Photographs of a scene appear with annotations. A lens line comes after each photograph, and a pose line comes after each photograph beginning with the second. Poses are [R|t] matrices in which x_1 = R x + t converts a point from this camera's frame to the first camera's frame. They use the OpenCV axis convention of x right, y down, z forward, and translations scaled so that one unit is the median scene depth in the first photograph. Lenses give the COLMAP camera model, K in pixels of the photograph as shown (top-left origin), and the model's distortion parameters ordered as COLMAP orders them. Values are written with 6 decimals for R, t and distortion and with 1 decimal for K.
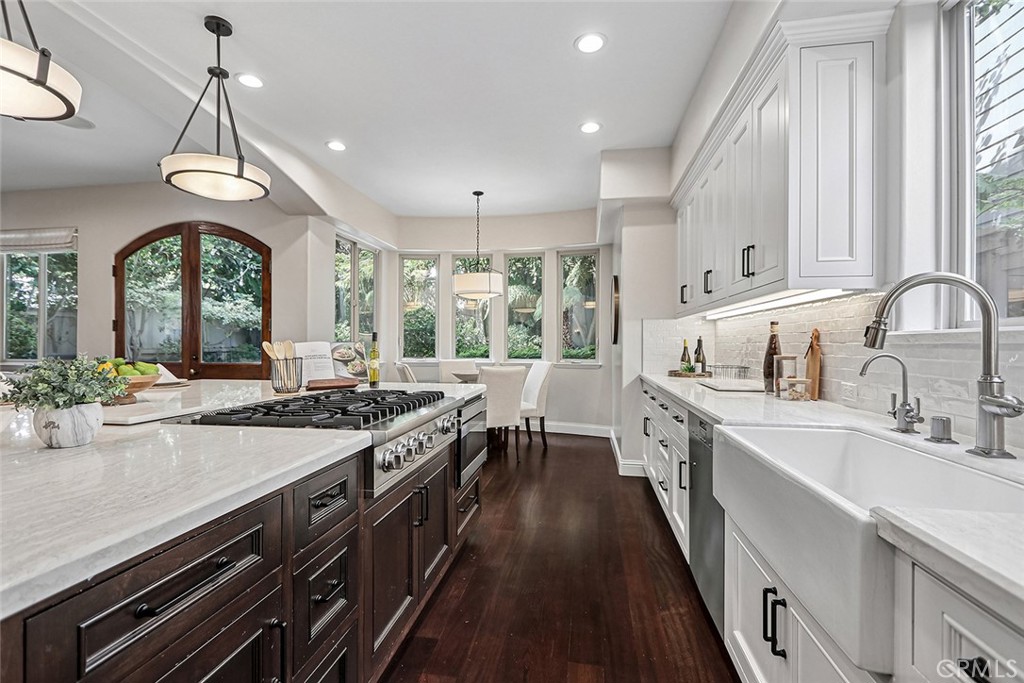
lens RADIAL K [[469.3, 0, 504.0], [0, 469.3, 343.0], [0, 0, 1]] dist [0.000533, -0.000800]
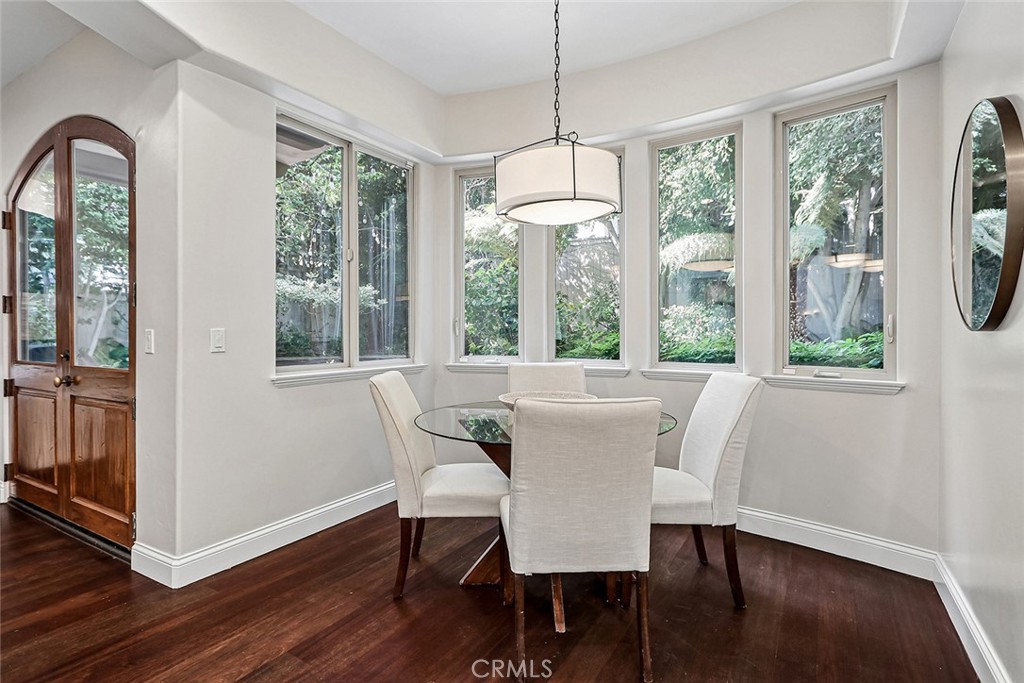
lens RADIAL K [[498.3, 0, 507.8], [0, 498.3, 330.4], [0, 0, 1]] dist [-0.002651, -0.000618]
pose [[0.926017, -0.002823, -0.377470, 0.057691], [0.001747, 0.999993, -0.003193, 0.002664], [0.377477, 0.002298, 0.926016, 0.470266]]
